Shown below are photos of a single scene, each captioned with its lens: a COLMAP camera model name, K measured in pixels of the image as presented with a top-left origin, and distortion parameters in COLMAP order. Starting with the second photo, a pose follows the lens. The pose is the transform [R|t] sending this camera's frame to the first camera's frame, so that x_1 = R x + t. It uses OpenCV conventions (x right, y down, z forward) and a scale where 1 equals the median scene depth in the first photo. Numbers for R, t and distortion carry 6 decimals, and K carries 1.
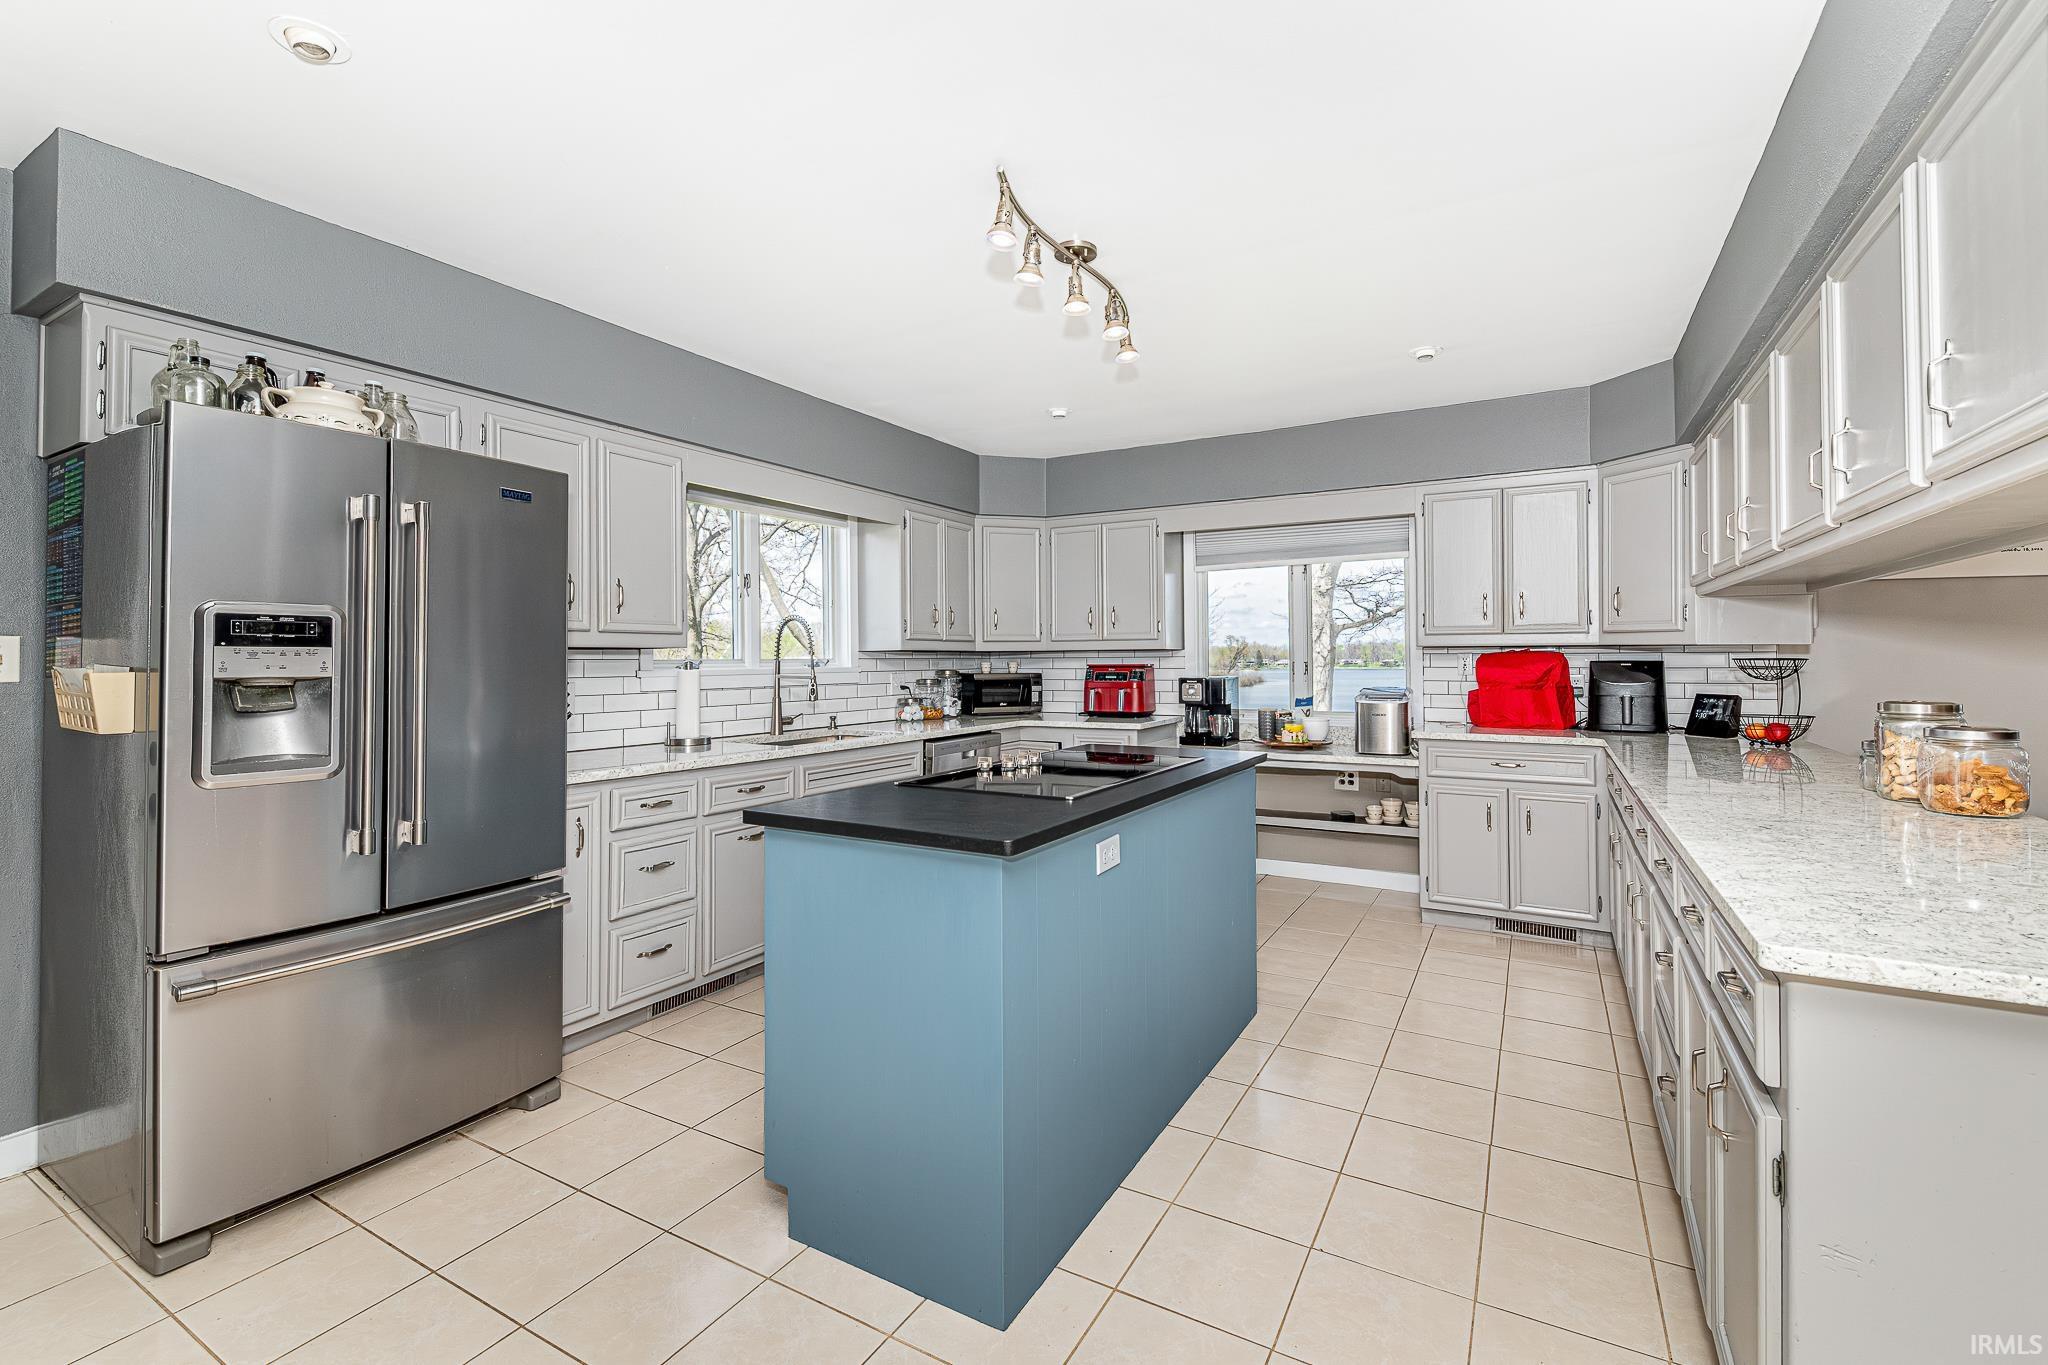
lens RADIAL K [[894.3, 0, 1024.0], [0, 894.3, 668.3], [0, 0, 1]] dist [0.002816, 0.000321]
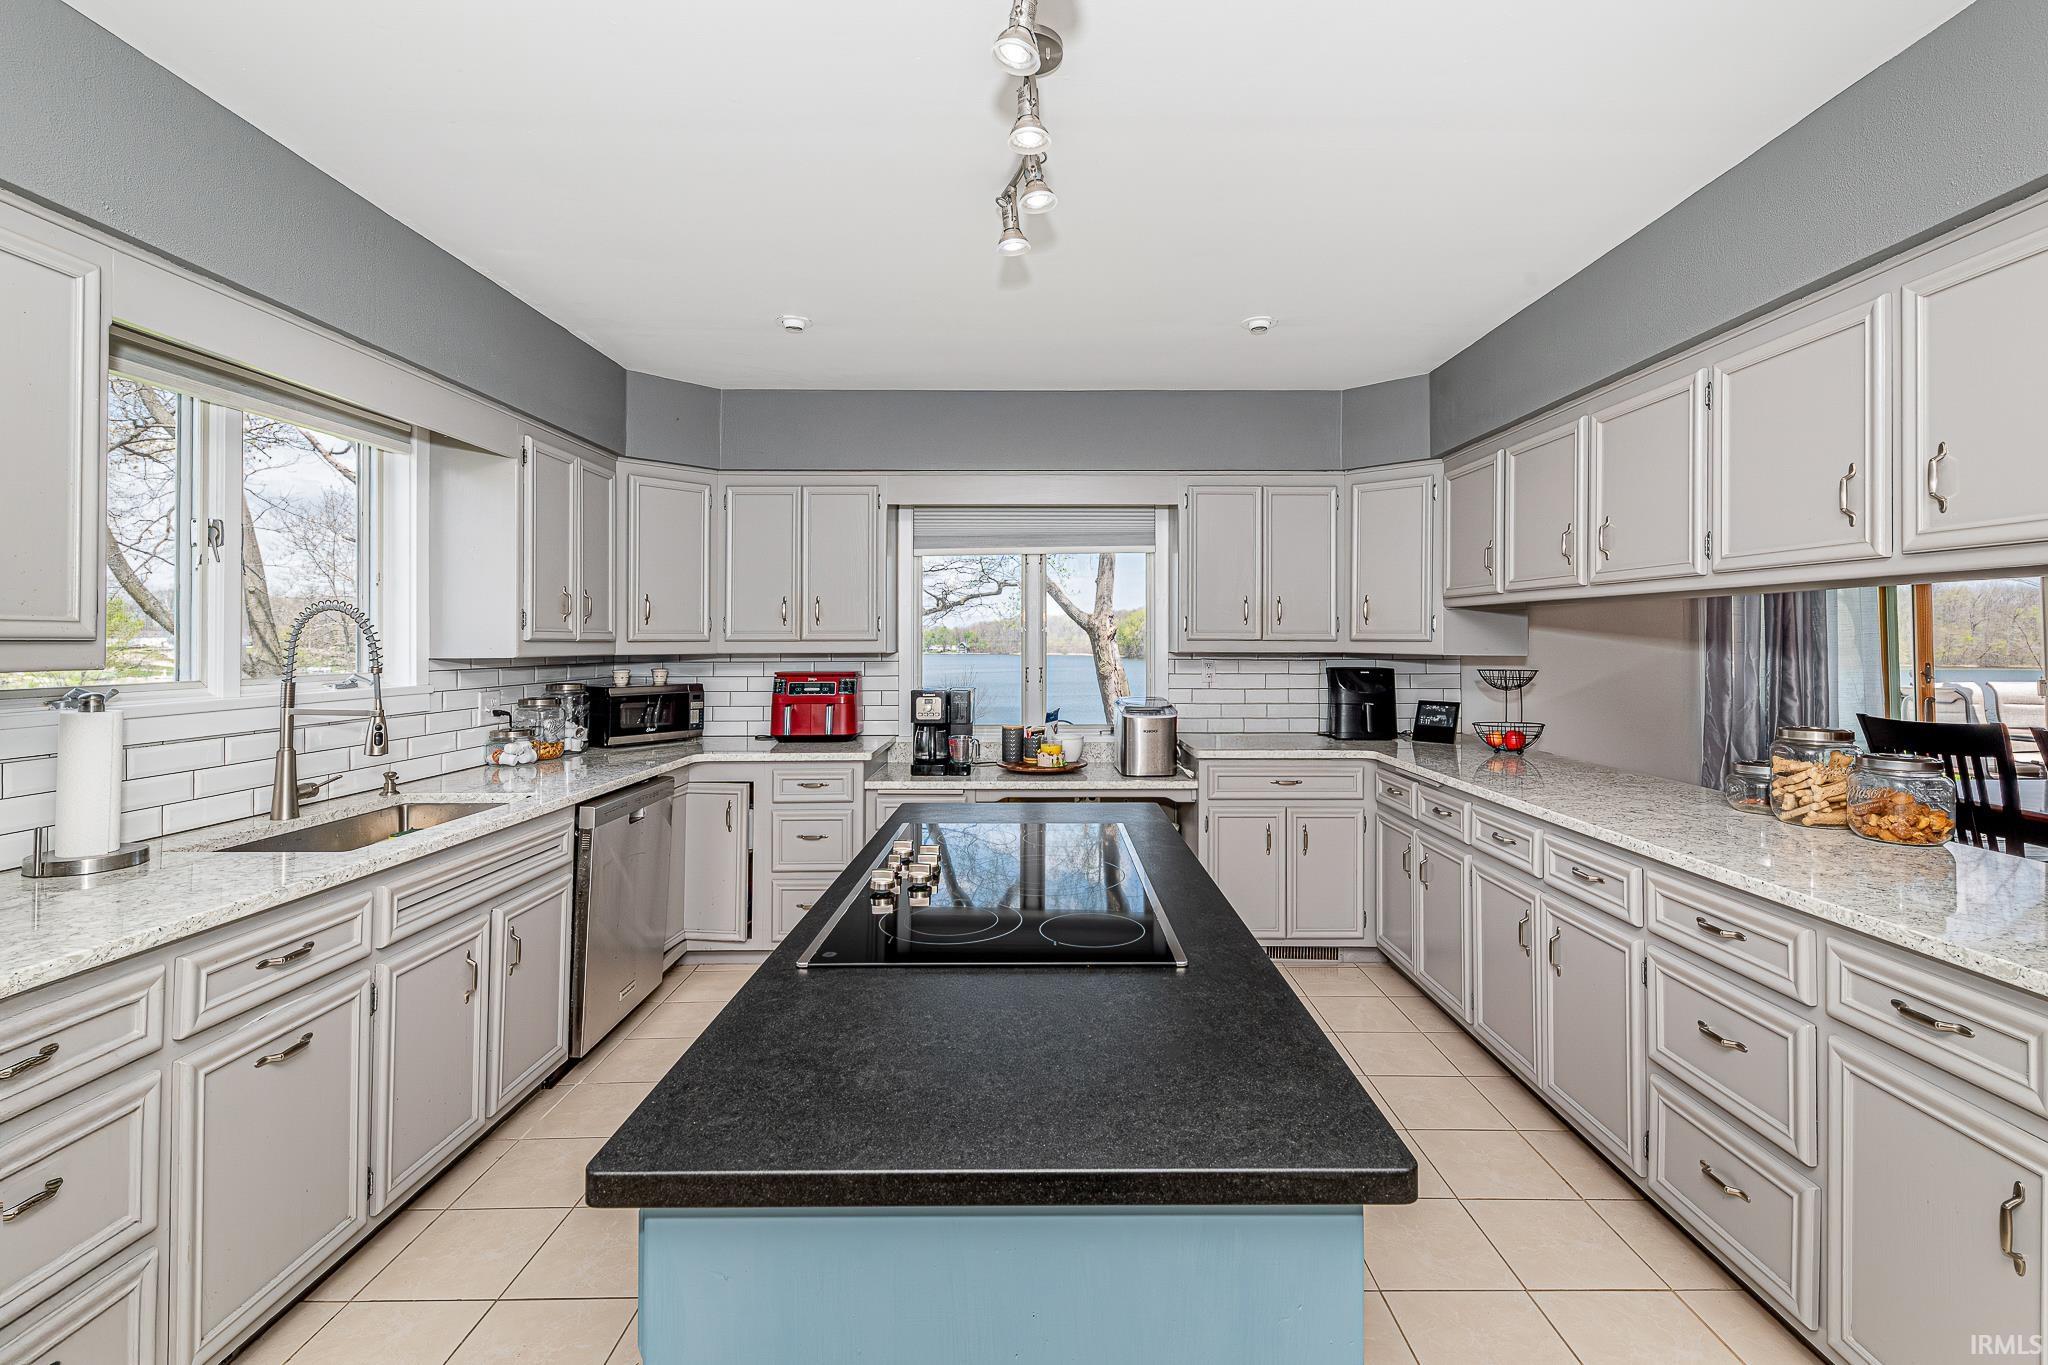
lens RADIAL K [[934.4, 0, 1039.5], [0, 934.4, 638.0], [0, 0, 1]] dist [-0.000464, -0.000196]
pose [[0.864502, 0.007095, 0.502580, -0.143023], [0.000444, 0.999889, -0.014880, -0.023179], [-0.502630, 0.013087, 0.864403, 0.236369]]
